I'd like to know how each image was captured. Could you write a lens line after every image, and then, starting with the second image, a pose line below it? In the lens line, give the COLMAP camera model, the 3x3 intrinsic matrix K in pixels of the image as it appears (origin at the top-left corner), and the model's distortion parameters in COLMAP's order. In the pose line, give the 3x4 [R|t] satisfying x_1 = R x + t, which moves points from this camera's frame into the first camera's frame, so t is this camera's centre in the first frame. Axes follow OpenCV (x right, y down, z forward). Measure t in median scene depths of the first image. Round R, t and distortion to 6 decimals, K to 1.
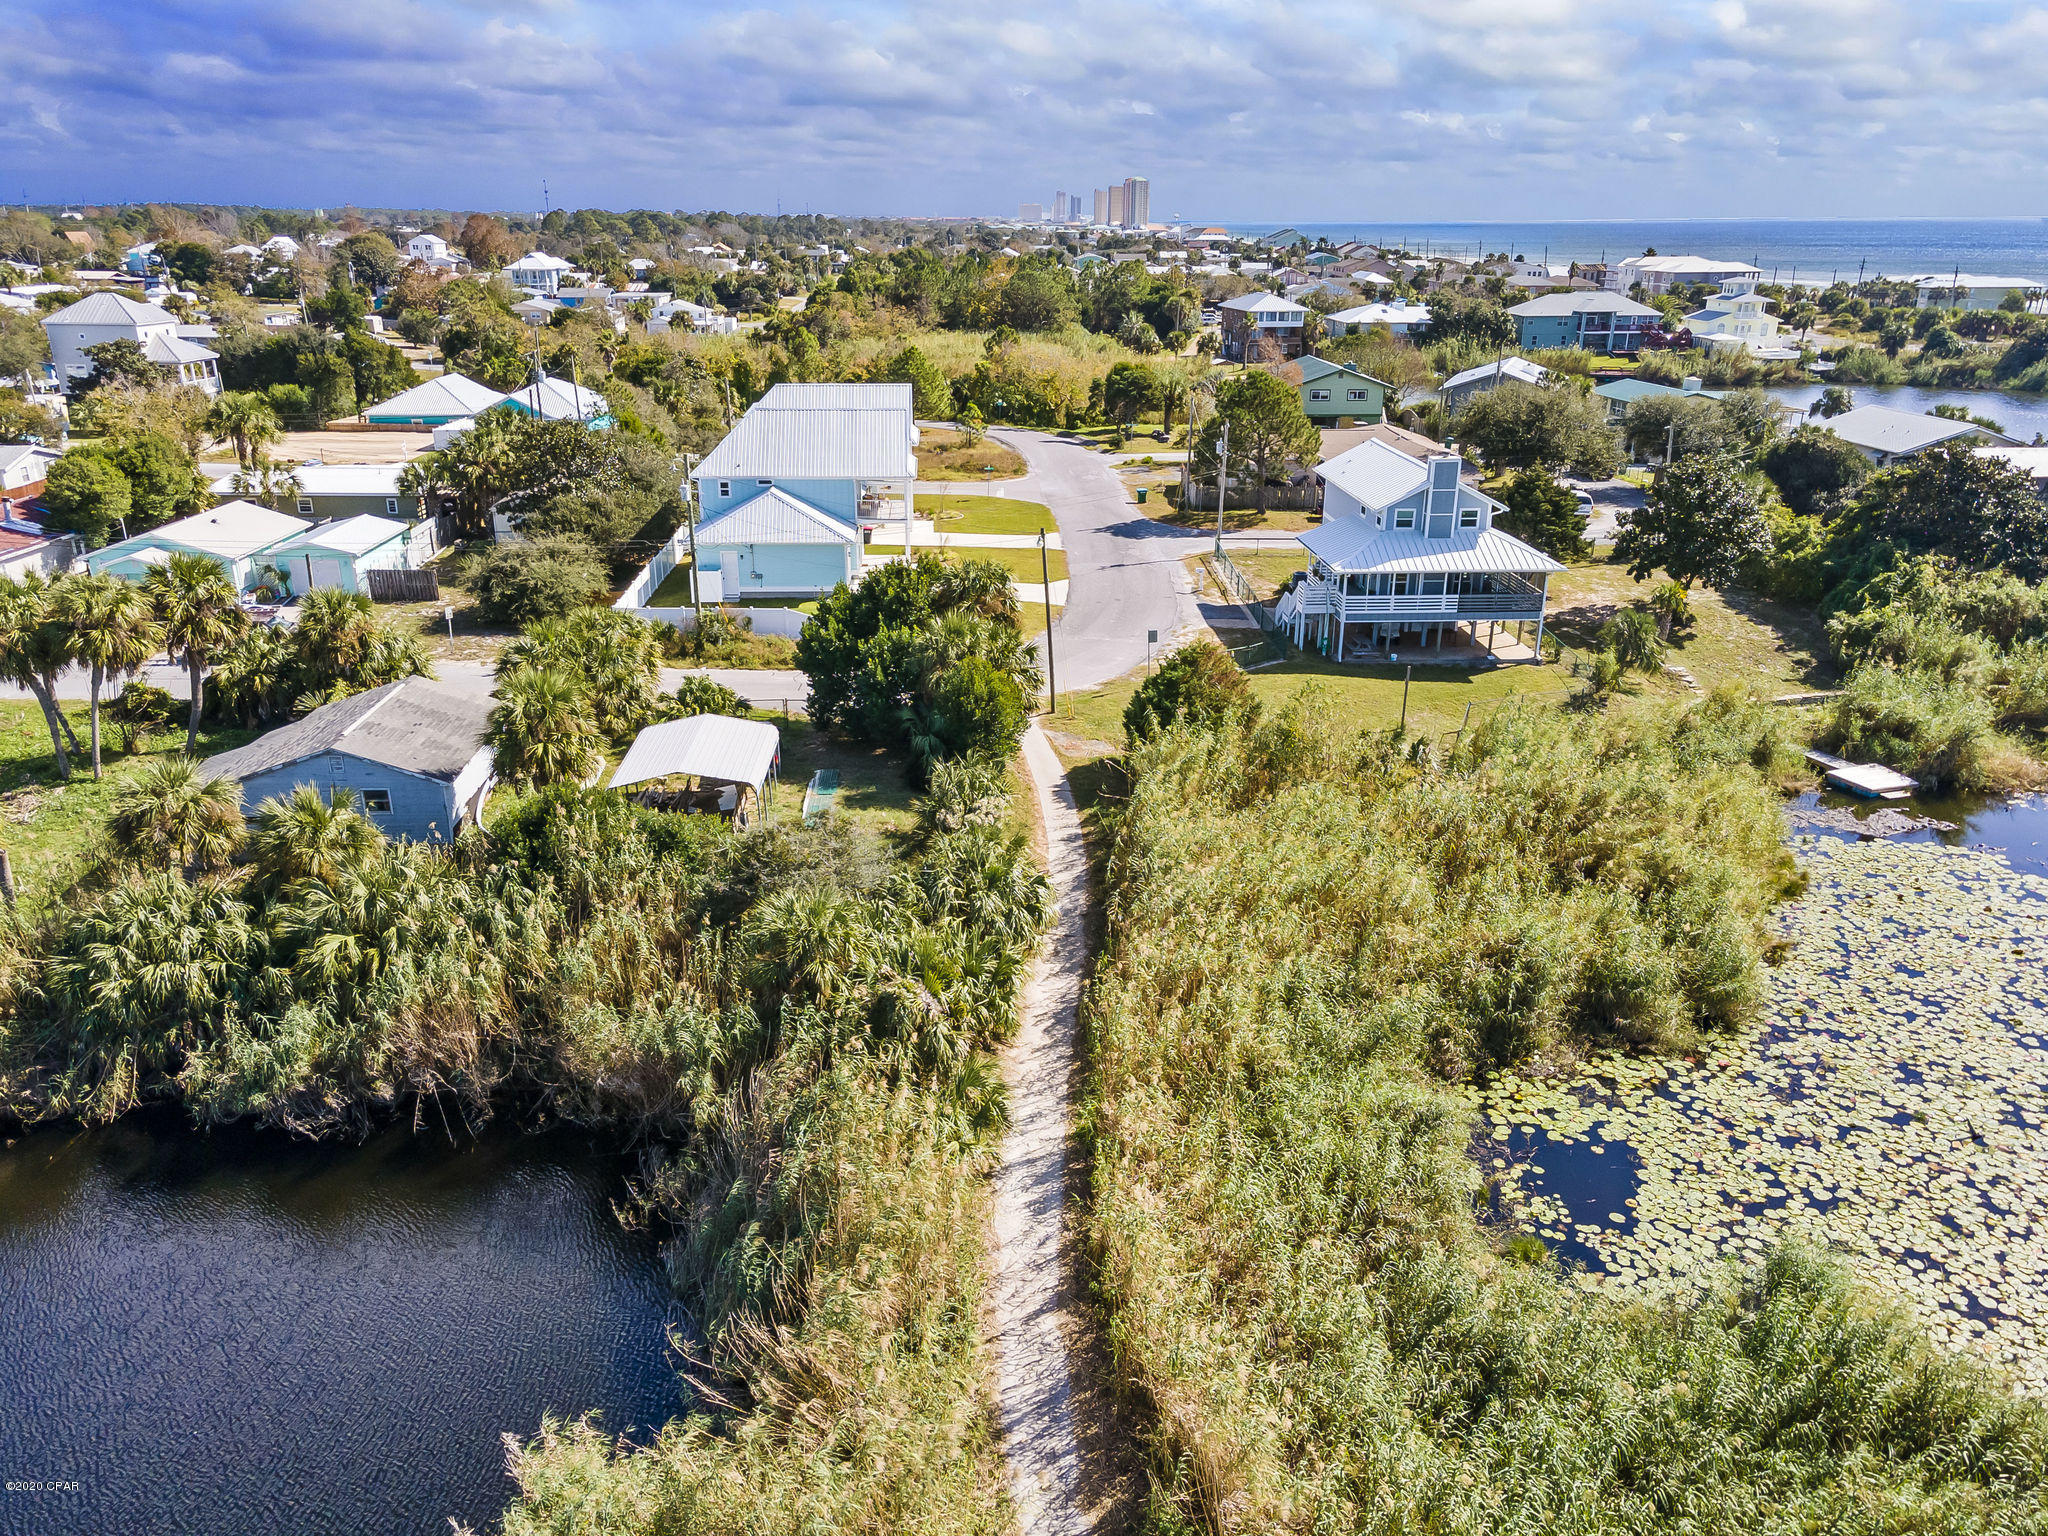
lens RADIAL K [[1521.0, 0, 1024.0], [0, 1521.0, 768.0], [0, 0, 1]] dist [-0.018387, 0.078761]
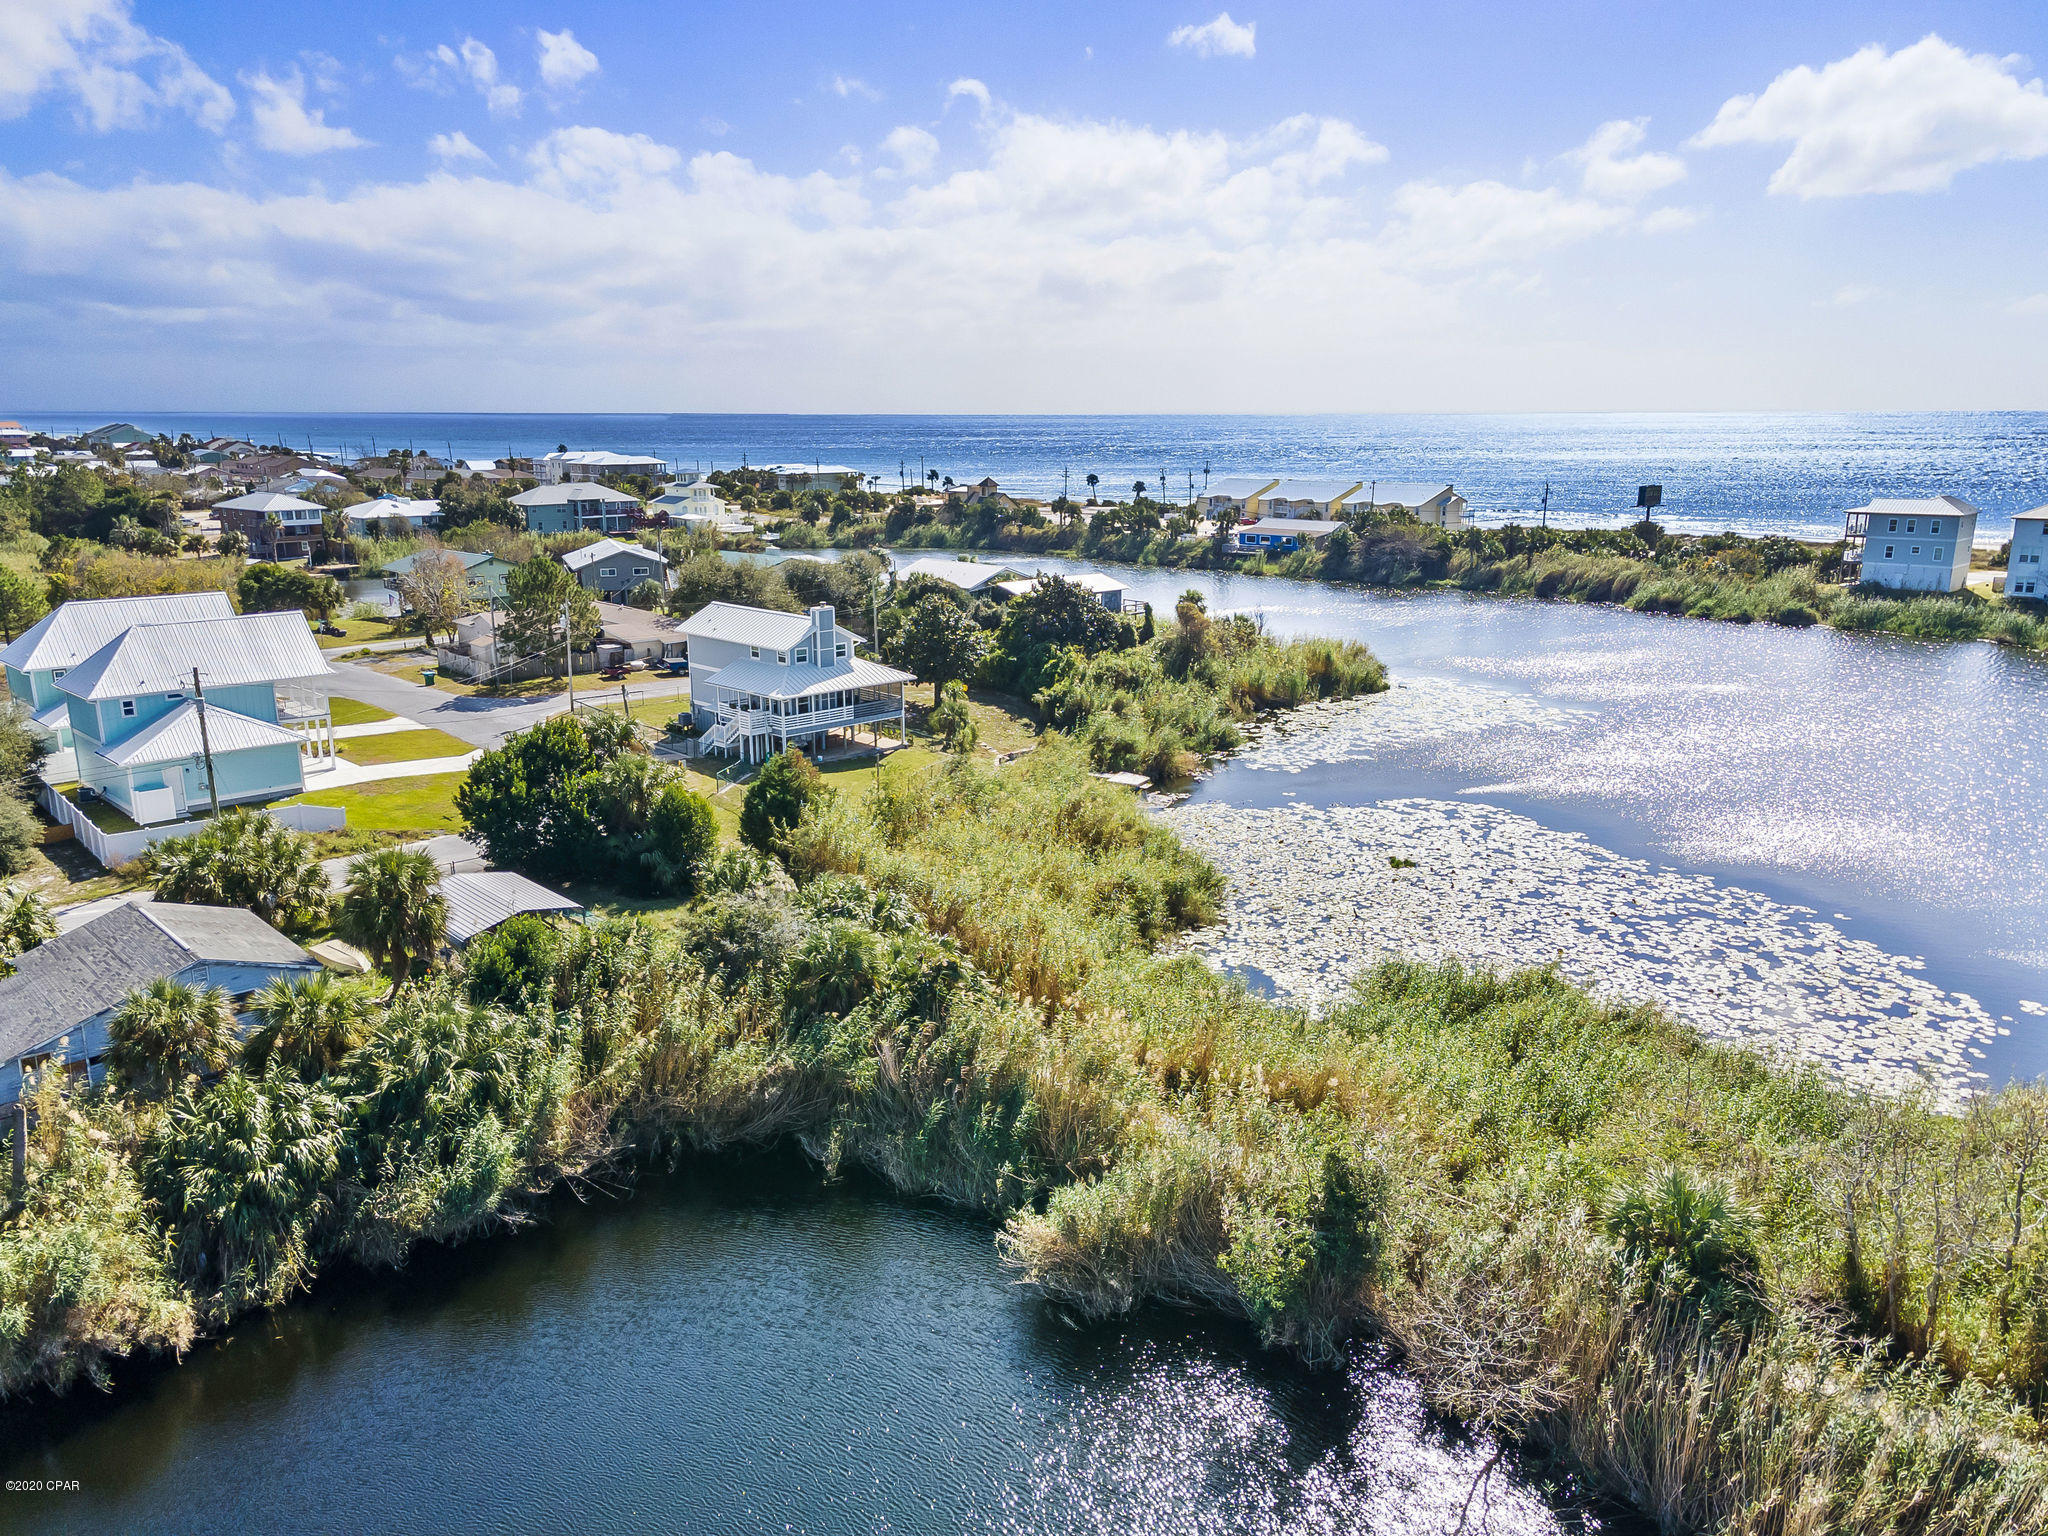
lens RADIAL K [[1521.0, 0, 1024.0], [0, 1521.0, 768.0], [0, 0, 1]] dist [-0.018387, 0.078761]
pose [[0.735824, -0.153052, 0.659650, -0.214942], [0.228543, 0.973097, -0.029157, 0.005742], [-0.637441, 0.172213, 0.751007, -0.041230]]
